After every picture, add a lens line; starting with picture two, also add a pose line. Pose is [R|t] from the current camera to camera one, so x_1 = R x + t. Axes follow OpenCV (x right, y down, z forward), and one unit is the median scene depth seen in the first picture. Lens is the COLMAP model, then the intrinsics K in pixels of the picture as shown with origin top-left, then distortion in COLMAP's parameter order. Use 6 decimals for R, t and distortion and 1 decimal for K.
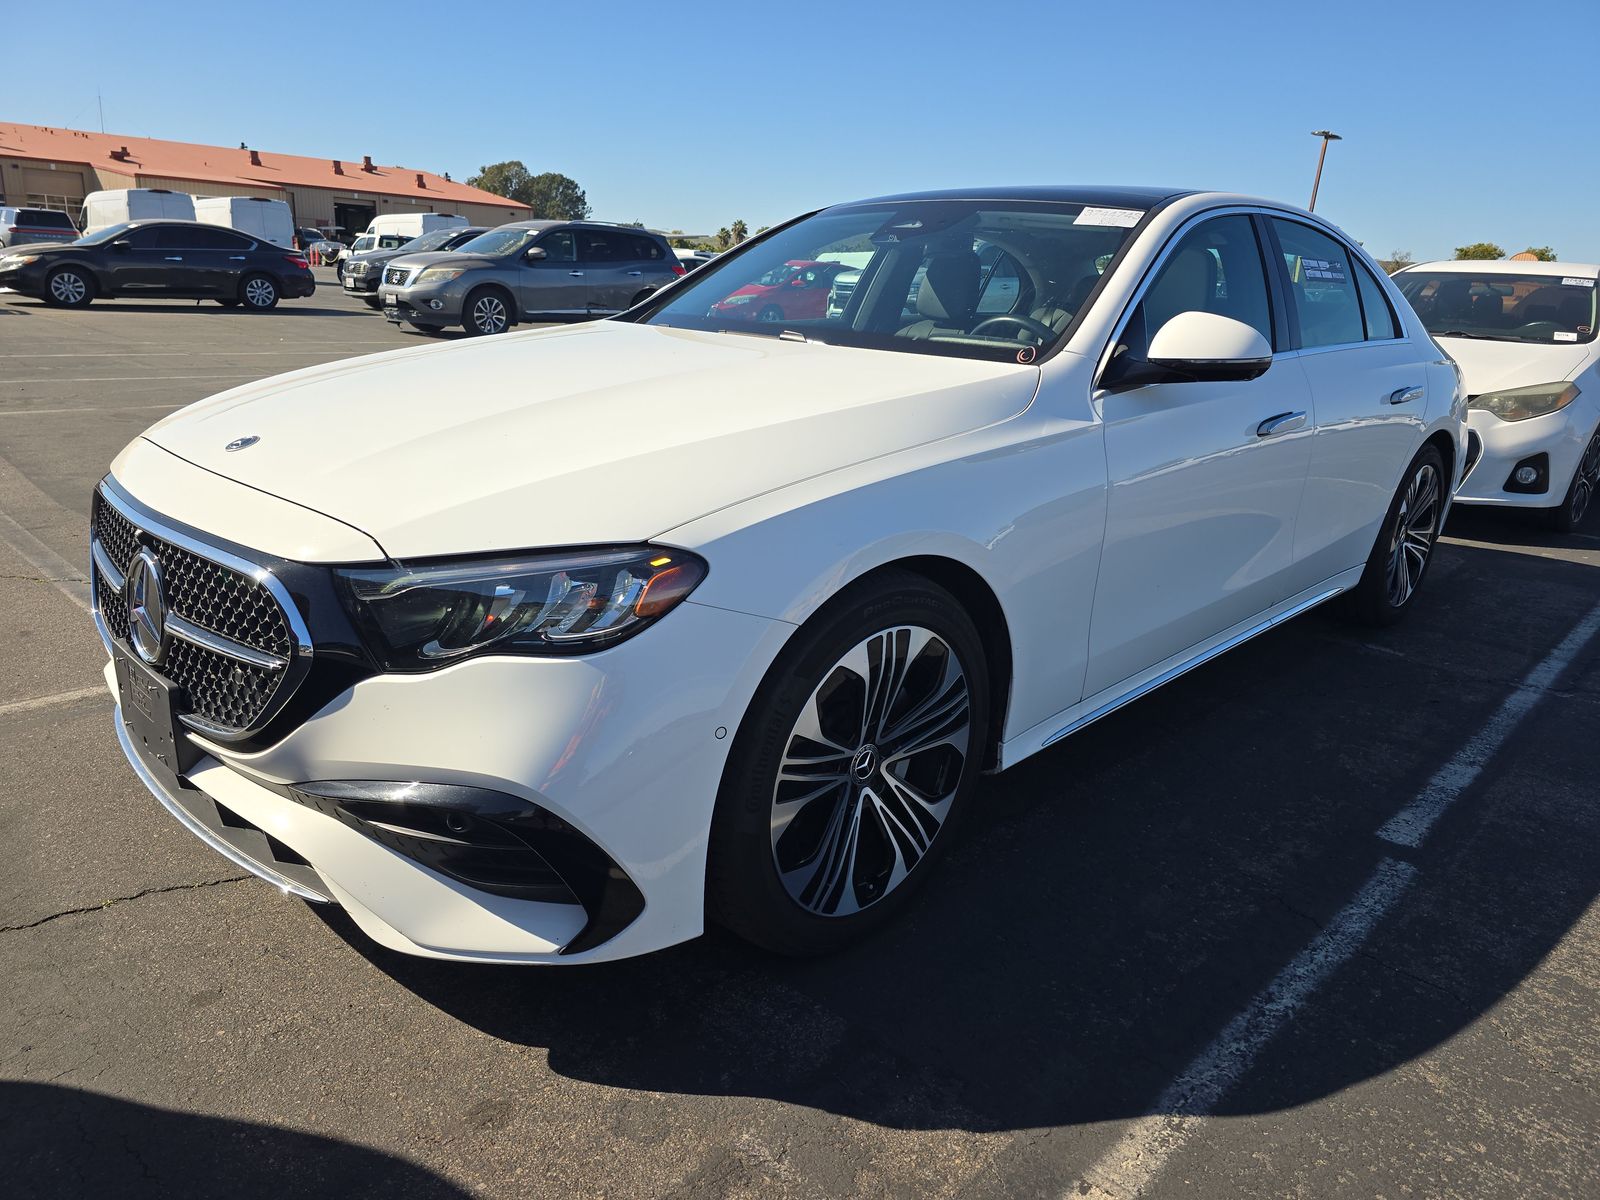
lens RADIAL K [[1079.6, 0, 805.4], [0, 1079.6, 596.3], [0, 0, 1]] dist [0.026512, -0.013591]
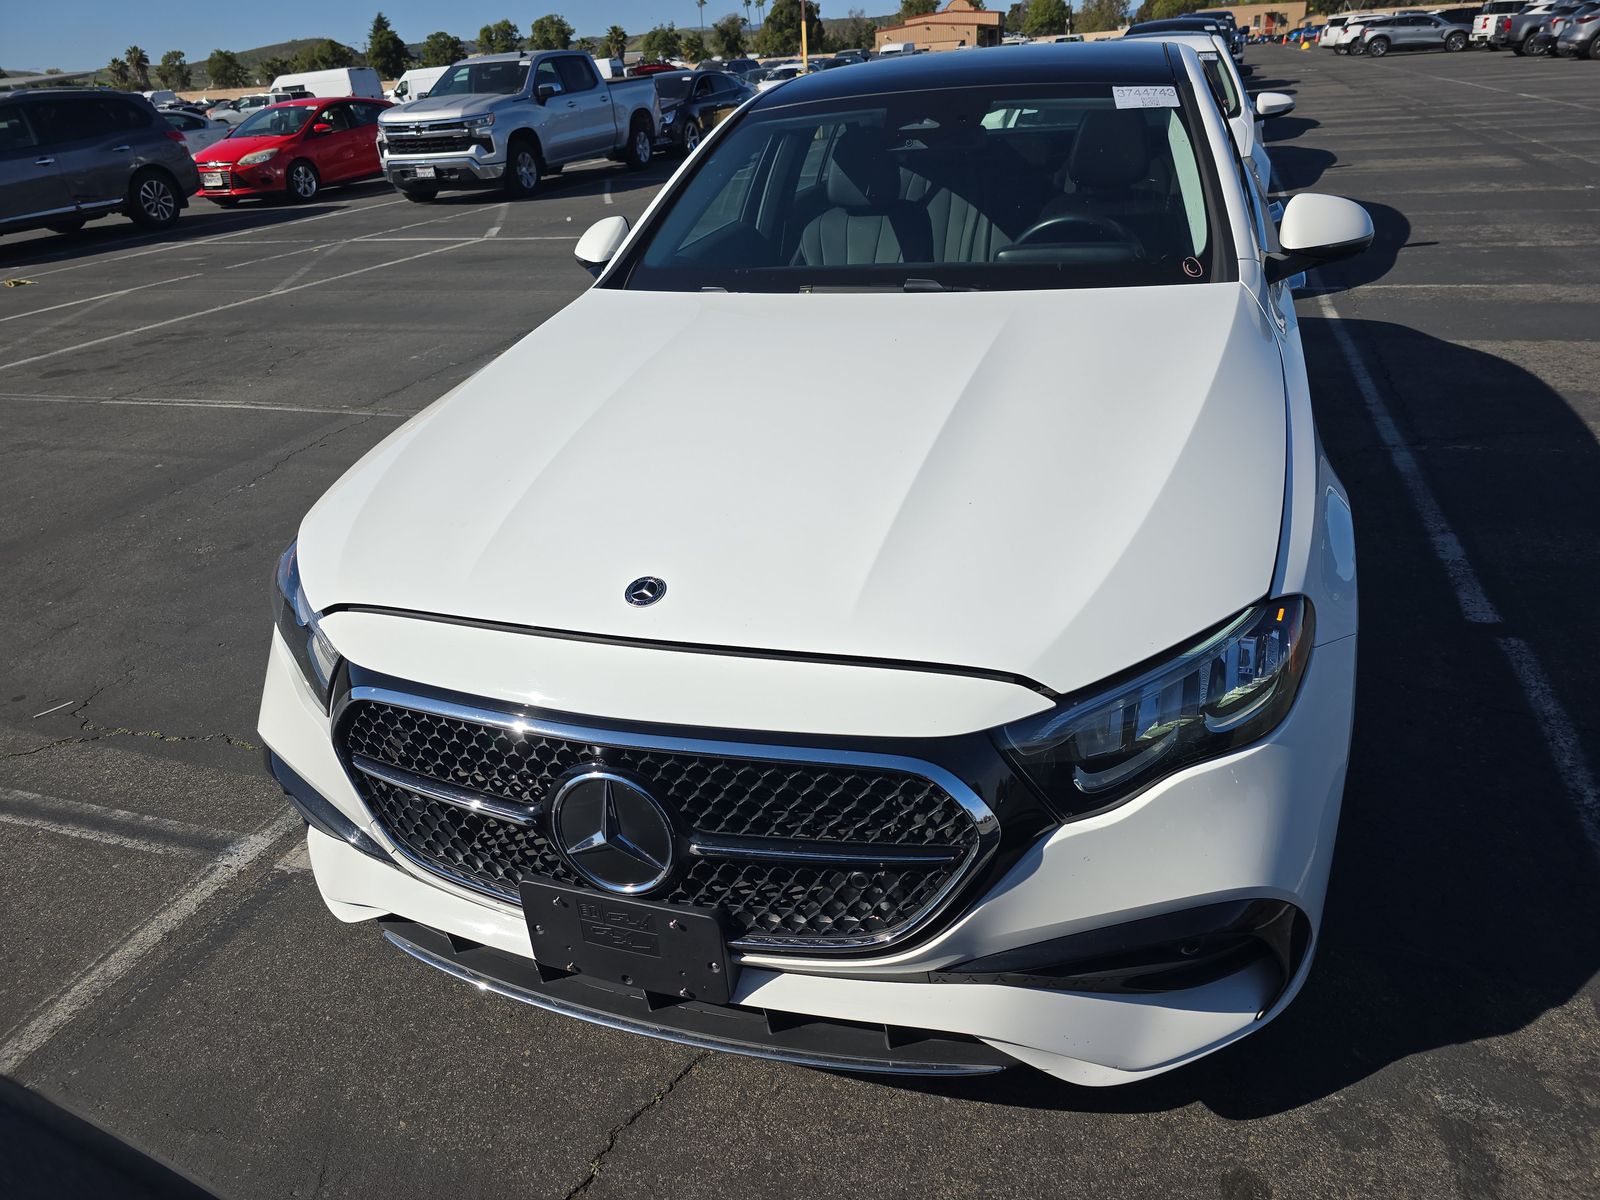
lens RADIAL K [[1079.6, 0, 799.3], [0, 1079.6, 606.8], [0, 0, 1]] dist [0.026512, -0.013591]
pose [[0.897977, -0.287696, 0.332968, -0.719608], [0.227032, 0.951088, 0.209495, -0.289870], [-0.376953, -0.112527, 0.919372, 0.248578]]
